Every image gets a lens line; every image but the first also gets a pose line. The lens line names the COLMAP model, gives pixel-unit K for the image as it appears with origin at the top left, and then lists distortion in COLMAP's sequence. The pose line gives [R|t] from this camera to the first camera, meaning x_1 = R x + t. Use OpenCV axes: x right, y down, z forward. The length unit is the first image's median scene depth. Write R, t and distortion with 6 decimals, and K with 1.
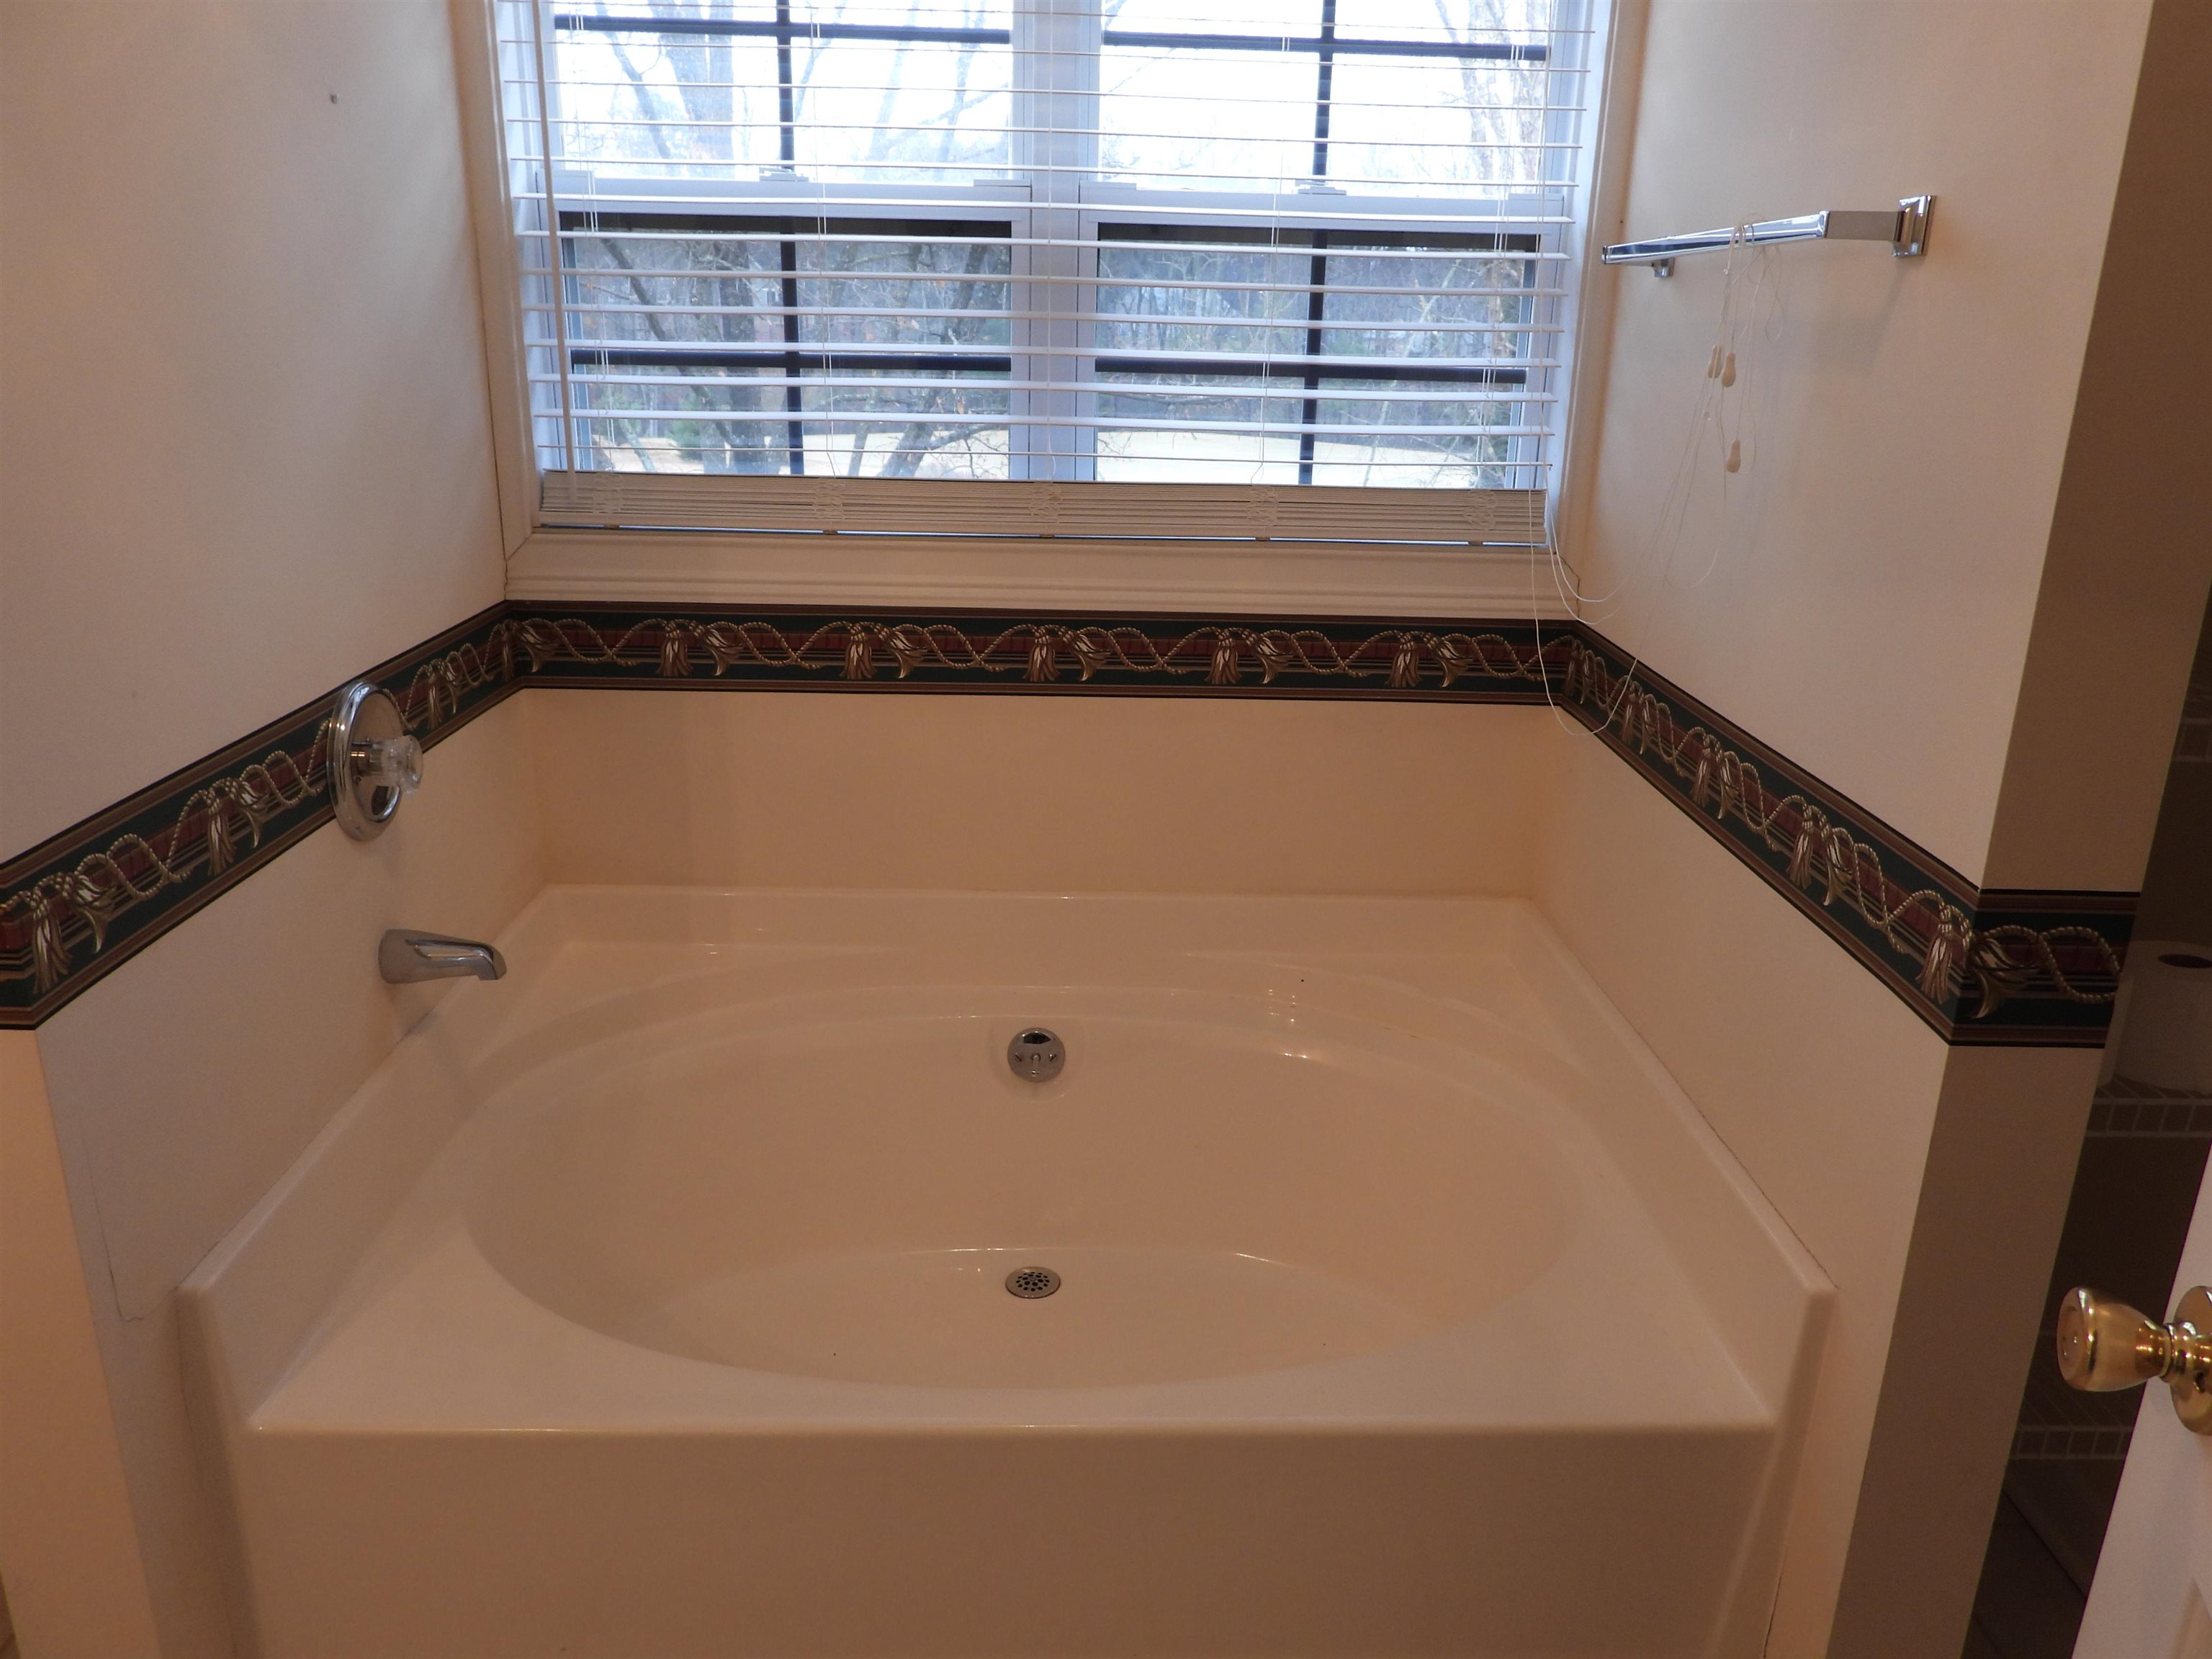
lens RADIAL K [[1540.1, 0, 1106.8], [0, 1540.1, 832.8], [0, 0, 1]] dist [-0.026712, 0.007286]
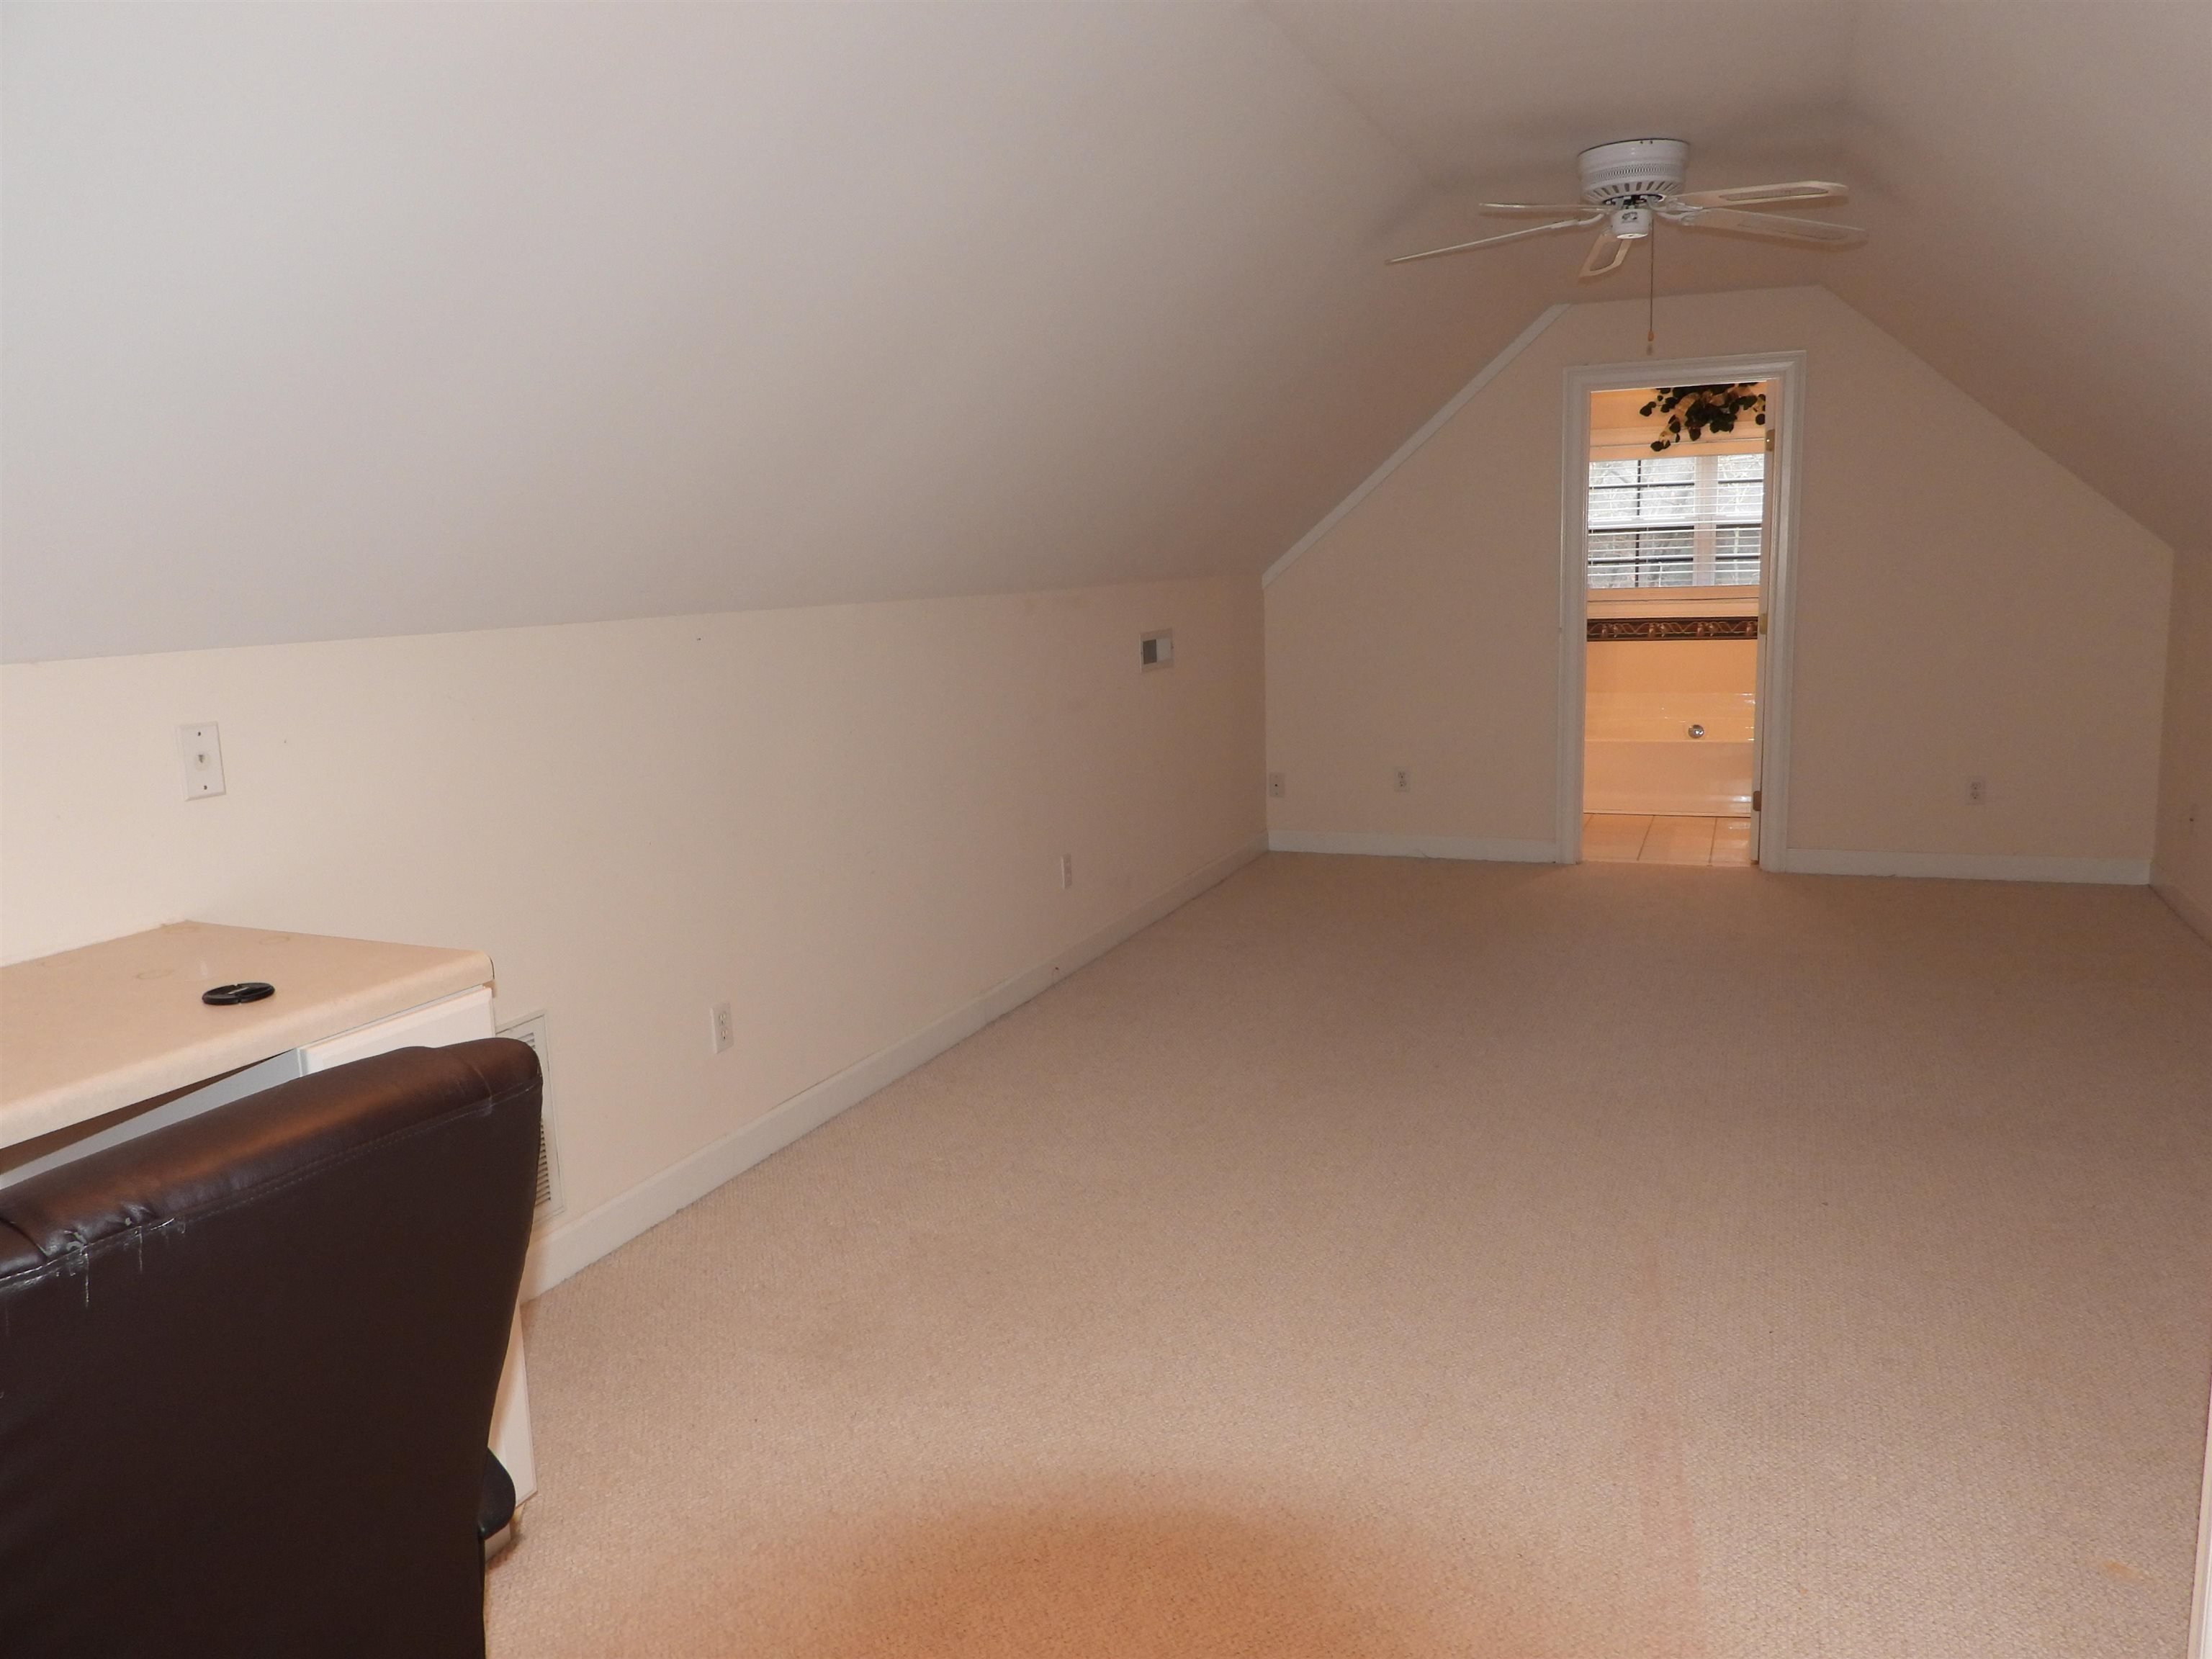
lens RADIAL K [[1540.1, 0, 1103.3], [0, 1540.1, 823.9], [0, 0, 1]] dist [-0.026712, 0.007286]
pose [[0.916514, 0.013301, -0.399782, 0.137436], [-0.071842, 0.988669, -0.131807, 1.028805], [0.393498, 0.149524, 0.907084, -3.171417]]
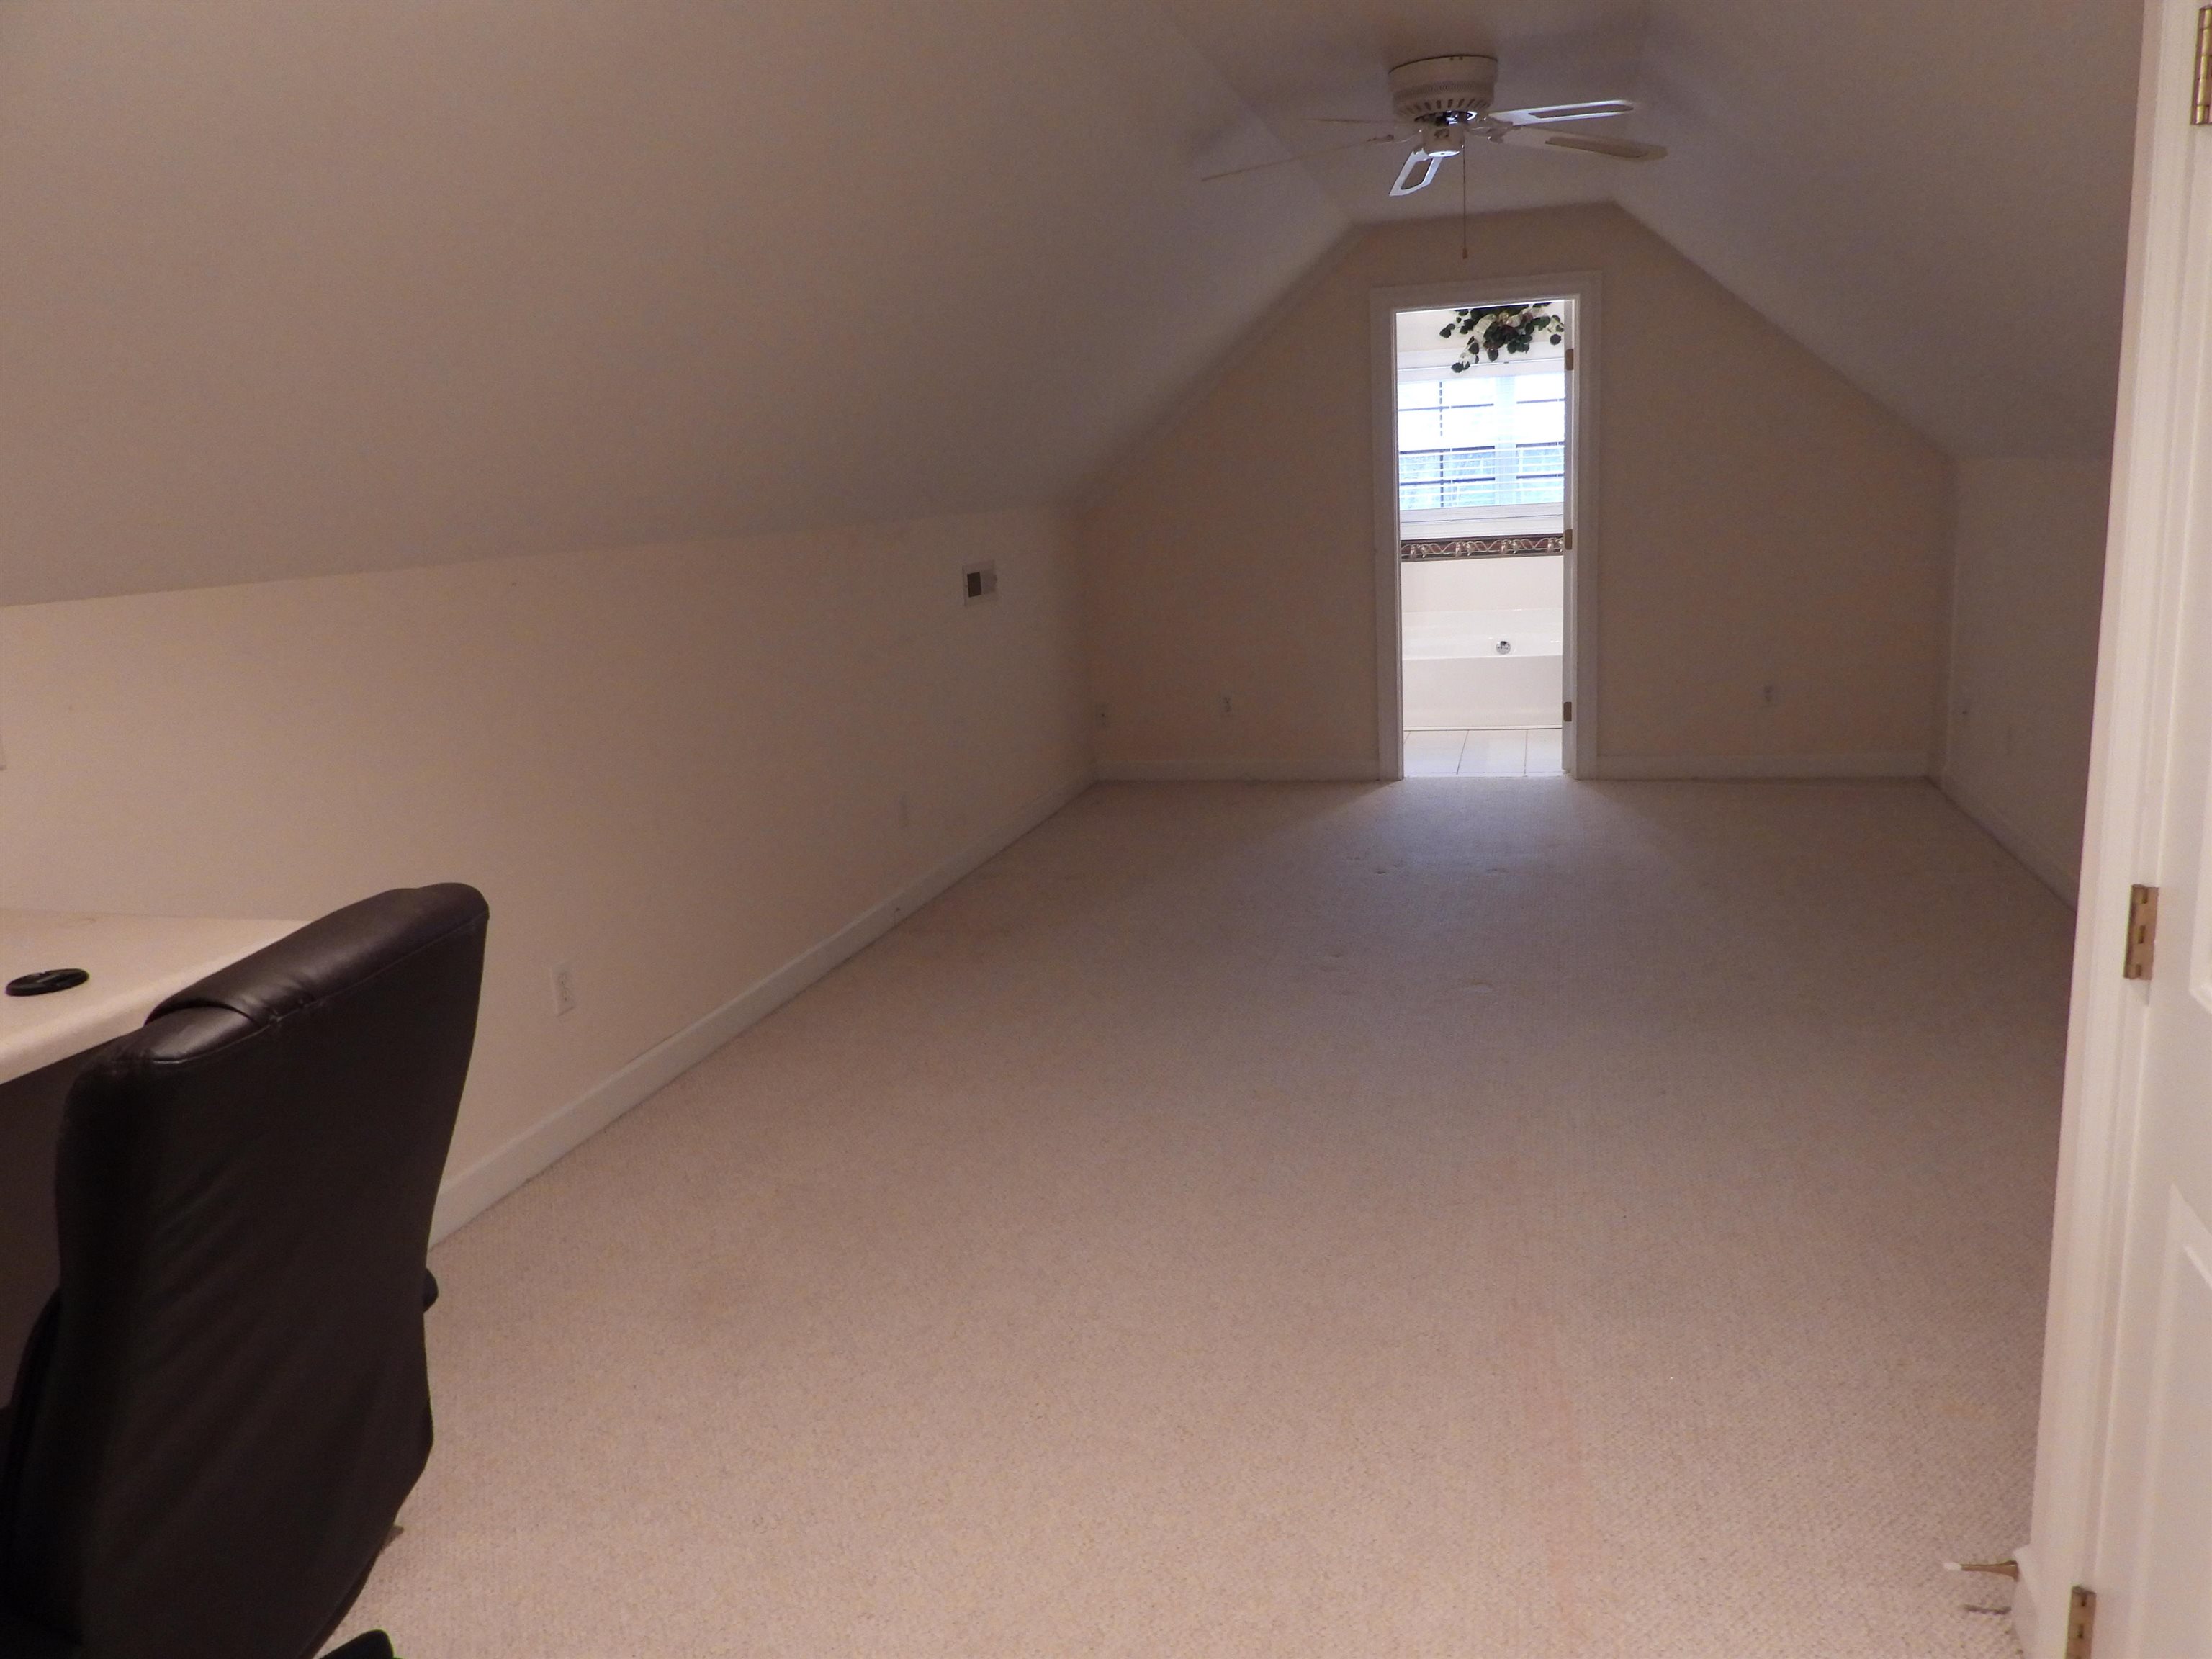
lens RADIAL K [[1540.1, 0, 1100.4], [0, 1540.1, 828.3], [0, 0, 1]] dist [-0.026712, 0.007286]
pose [[0.957709, -0.013890, -0.287402, 0.095084], [-0.013252, 0.995645, -0.092279, 1.031422], [0.287432, 0.092185, 0.953355, -3.169431]]
